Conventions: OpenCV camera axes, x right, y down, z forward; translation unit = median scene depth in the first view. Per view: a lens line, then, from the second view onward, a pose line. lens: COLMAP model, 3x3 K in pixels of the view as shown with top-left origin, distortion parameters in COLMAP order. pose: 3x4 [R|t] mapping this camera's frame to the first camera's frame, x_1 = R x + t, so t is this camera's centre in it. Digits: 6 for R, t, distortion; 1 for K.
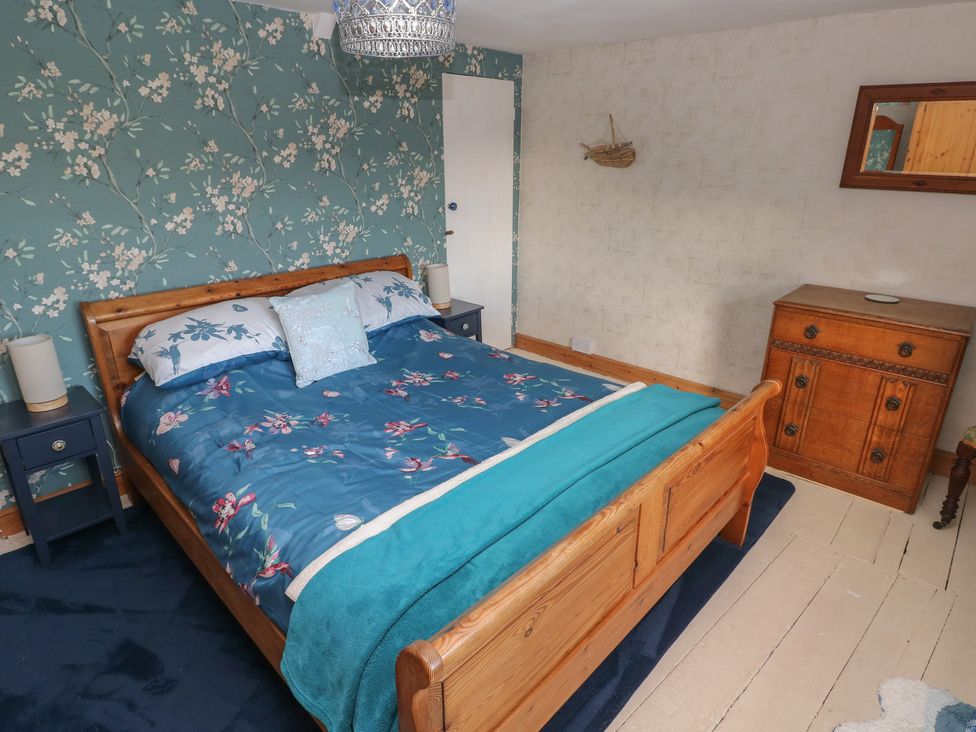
lens RADIAL K [[539.4, 0, 492.4], [0, 539.4, 358.7], [0, 0, 1]] dist [-0.002022, -0.013921]
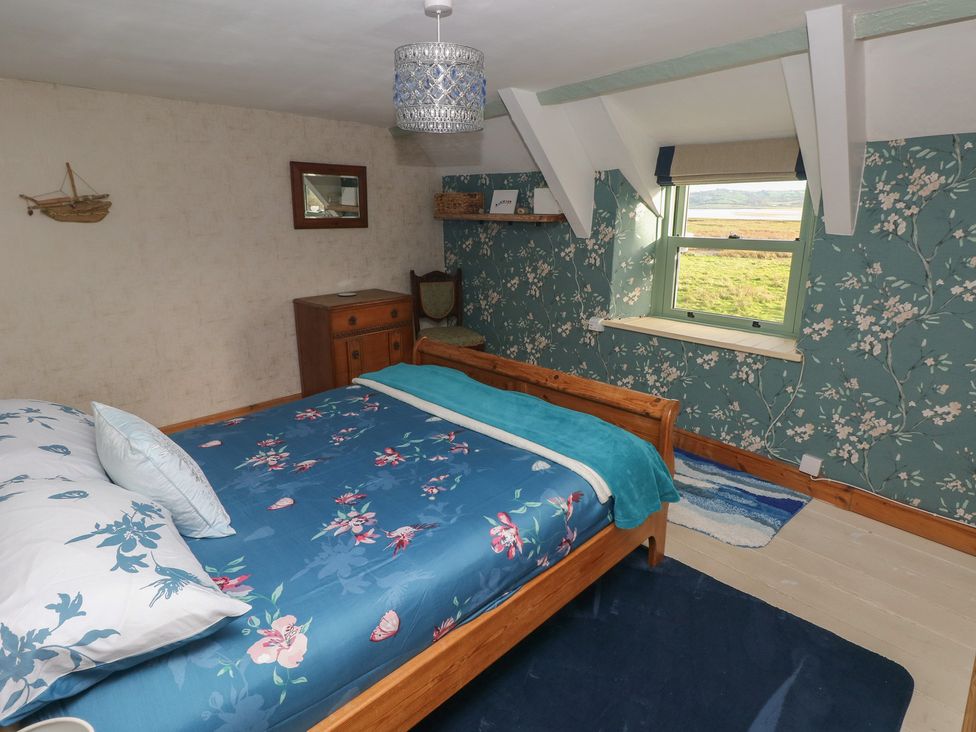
lens RADIAL K [[539.4, 0, 478.6], [0, 539.4, 360.2], [0, 0, 1]] dist [-0.002022, -0.013921]
pose [[0.027717, -0.271363, 0.962078, -0.944675], [0.354902, 0.902418, 0.244310, -0.203436], [-0.934493, 0.334671, 0.121319, 0.544770]]
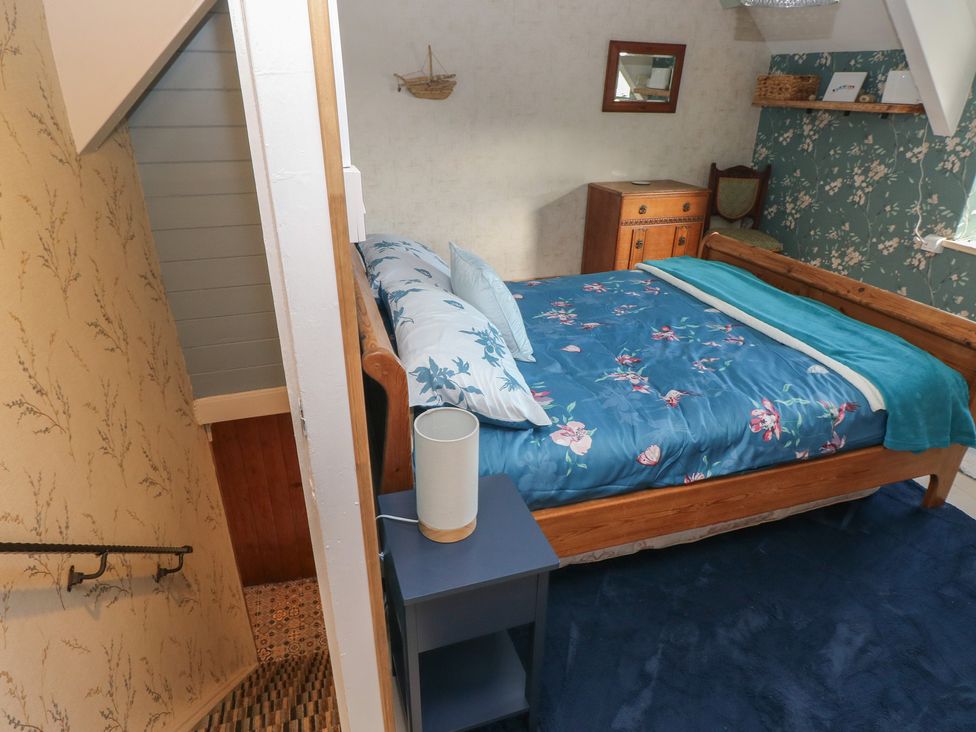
lens RADIAL K [[563.0, 0, 490.7], [0, 563.0, 352.8], [0, 0, 1]] dist [-0.004278, -0.007526]
pose [[0.480702, -0.366324, 0.796701, -1.101315], [0.298154, 0.922708, 0.244366, -0.202036], [-0.824639, 0.120072, 0.552769, 0.547469]]
